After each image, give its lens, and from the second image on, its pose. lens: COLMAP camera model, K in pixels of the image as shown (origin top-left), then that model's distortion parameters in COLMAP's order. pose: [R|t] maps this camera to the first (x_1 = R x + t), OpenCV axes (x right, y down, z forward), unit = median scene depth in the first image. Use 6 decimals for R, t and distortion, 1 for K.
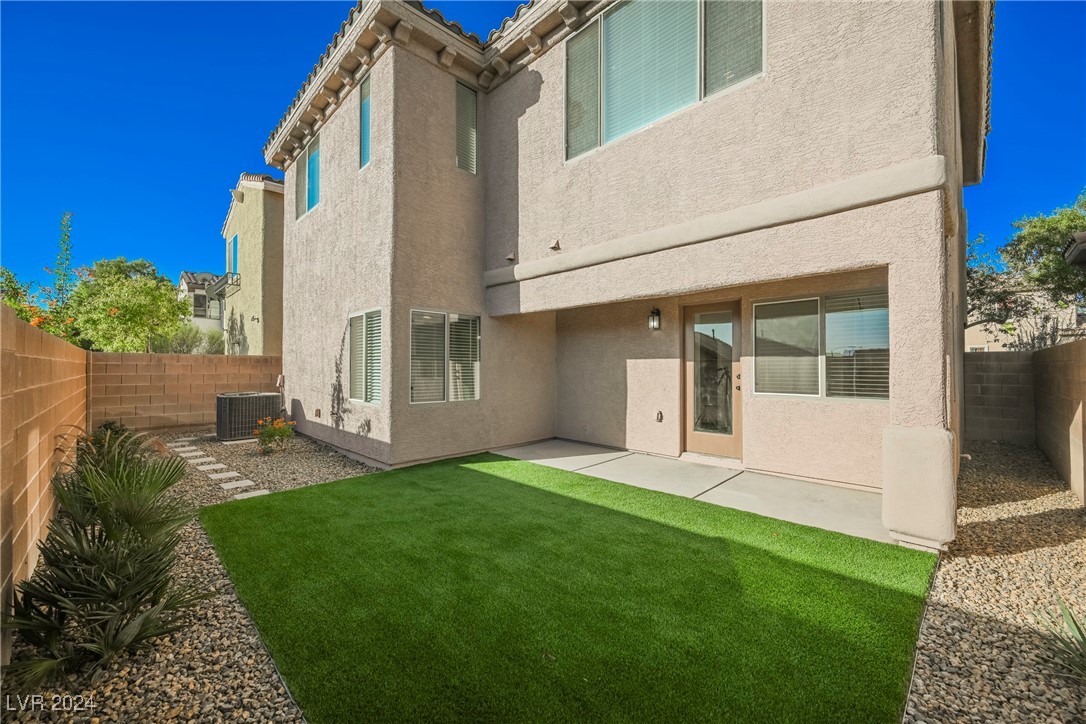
lens RADIAL K [[427.1, 0, 546.6], [0, 427.1, 363.4], [0, 0, 1]] dist [0.001075, 0.000112]
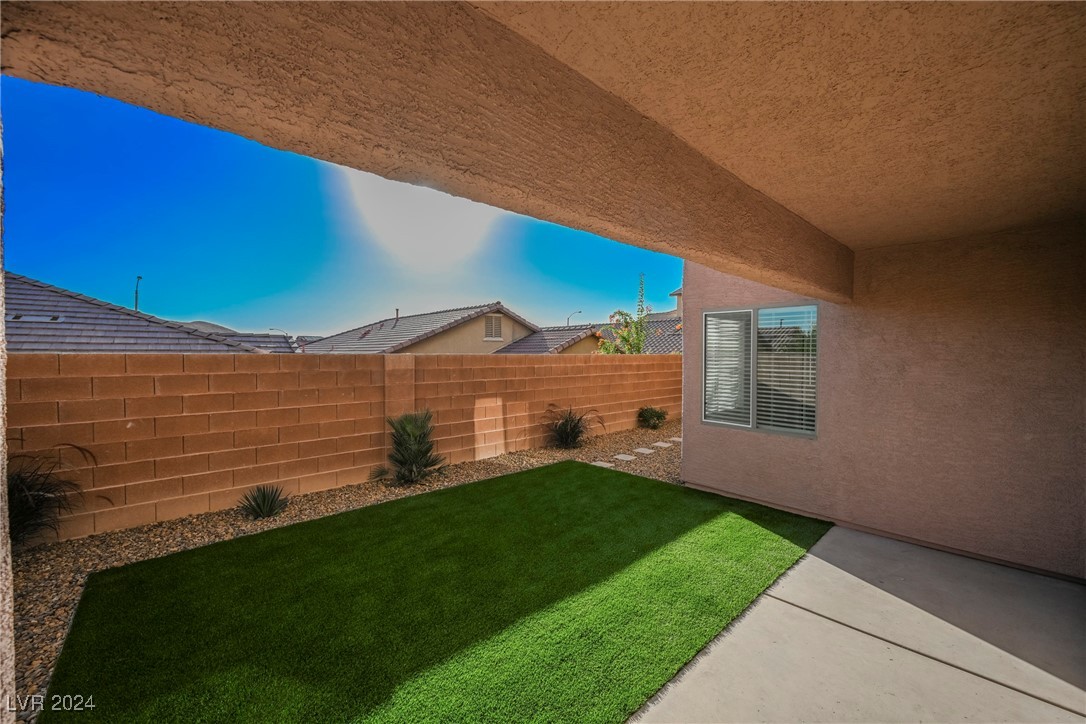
lens RADIAL K [[427.1, 0, 546.7], [0, 427.1, 358.1], [0, 0, 1]] dist [0.001075, 0.000112]
pose [[-0.051361, 0.011296, -0.998616, 0.477455], [0.005238, 0.999925, 0.011041, -0.038459], [0.998666, -0.004663, -0.051417, 0.609918]]
